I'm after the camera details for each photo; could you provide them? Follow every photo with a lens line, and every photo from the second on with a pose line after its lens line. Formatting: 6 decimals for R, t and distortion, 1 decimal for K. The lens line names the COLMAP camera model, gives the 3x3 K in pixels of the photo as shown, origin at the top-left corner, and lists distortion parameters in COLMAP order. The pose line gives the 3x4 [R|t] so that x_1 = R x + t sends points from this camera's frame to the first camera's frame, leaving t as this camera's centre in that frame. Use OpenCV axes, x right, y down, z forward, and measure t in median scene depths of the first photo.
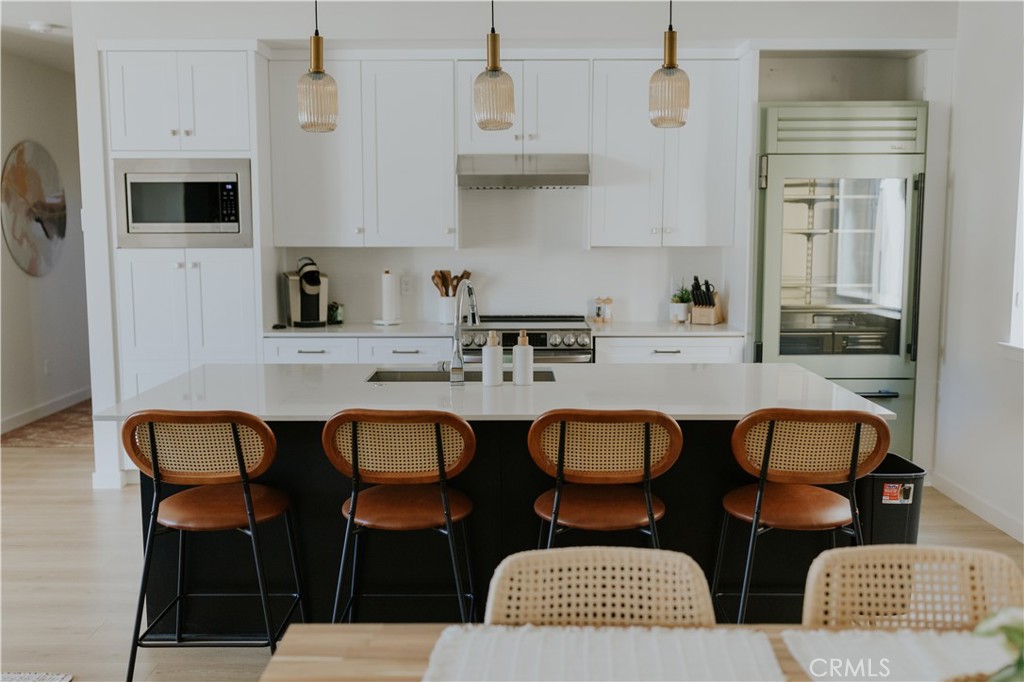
lens RADIAL K [[971.6, 0, 510.1], [0, 971.6, 344.3], [0, 0, 1]] dist [0.020415, -0.044964]
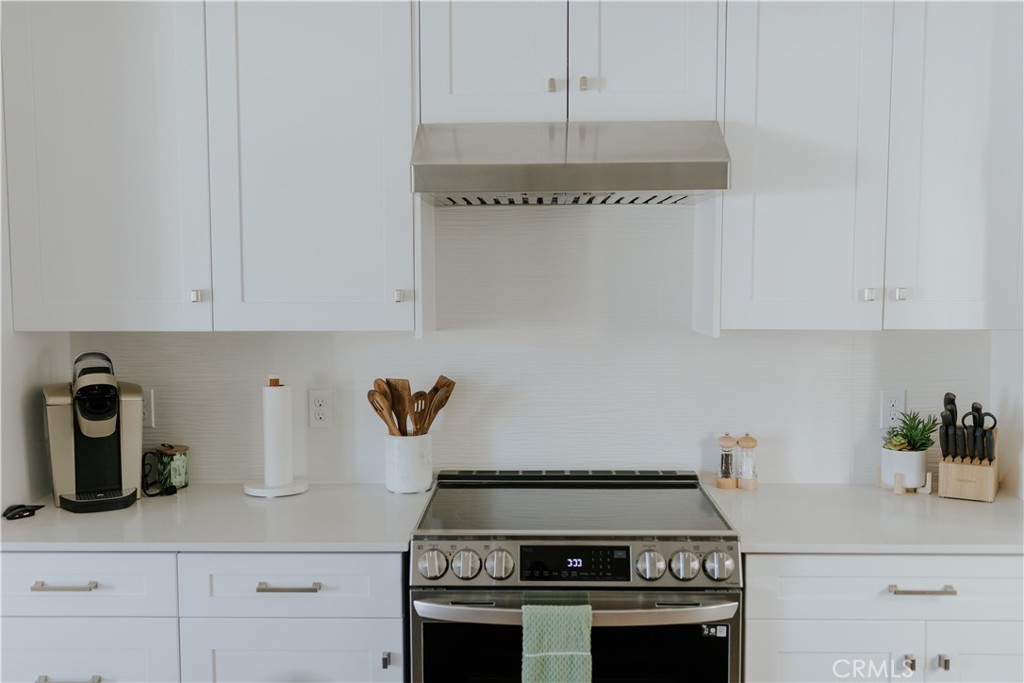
lens RADIAL K [[971.6, 0, 510.1], [0, 971.6, 344.8], [0, 0, 1]] dist [0.020415, -0.044964]
pose [[0.999792, -0.001217, -0.020352, -0.003766], [0.000236, 0.998841, -0.048139, -0.073194], [0.020387, 0.048125, 0.998633, 0.559590]]
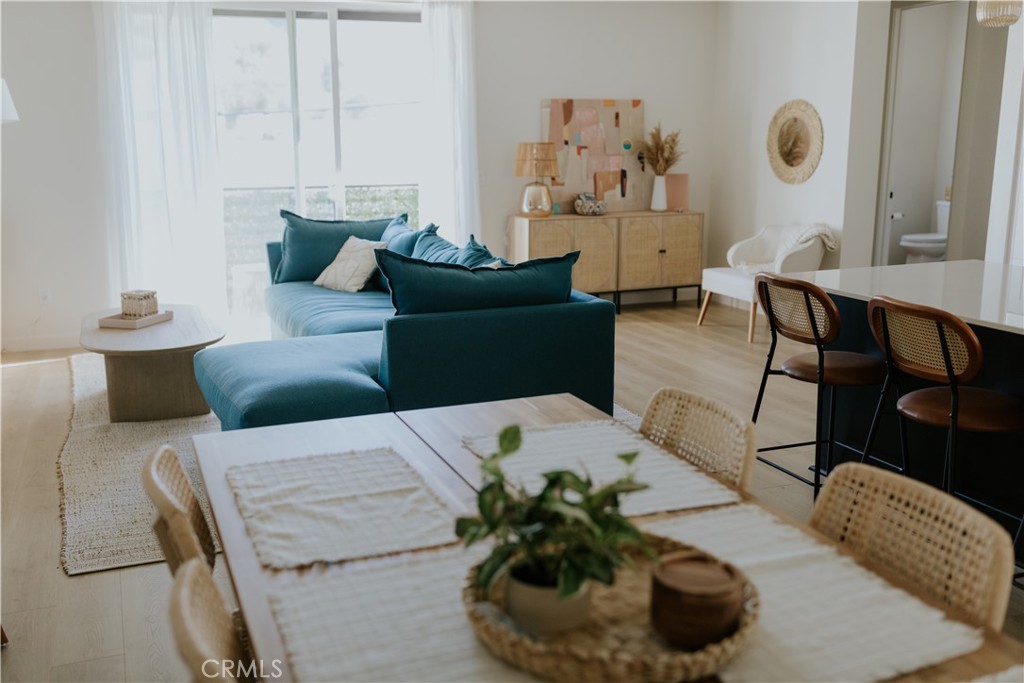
lens RADIAL K [[971.6, 0, 510.1], [0, 971.6, 344.8], [0, 0, 1]] dist [0.020415, -0.044964]
pose [[0.387202, 0.191241, -0.901943, 0.334104], [-0.106255, 0.980990, 0.162386, -0.005589], [0.915852, 0.032960, 0.400161, 0.099505]]
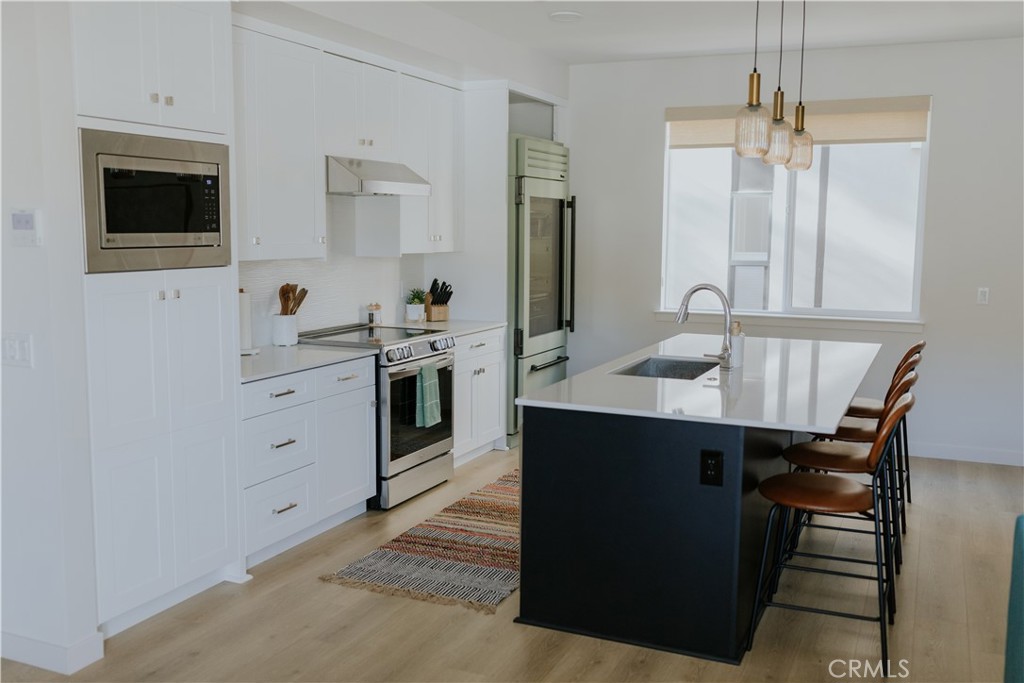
lens RADIAL K [[971.6, 0, 510.1], [0, 971.6, 344.8], [0, 0, 1]] dist [0.020415, -0.044964]
pose [[0.396933, -0.107448, 0.911537, -0.825585], [0.101133, 0.992197, 0.072916, -0.069179], [-0.912259, 0.063244, 0.404702, 0.488858]]
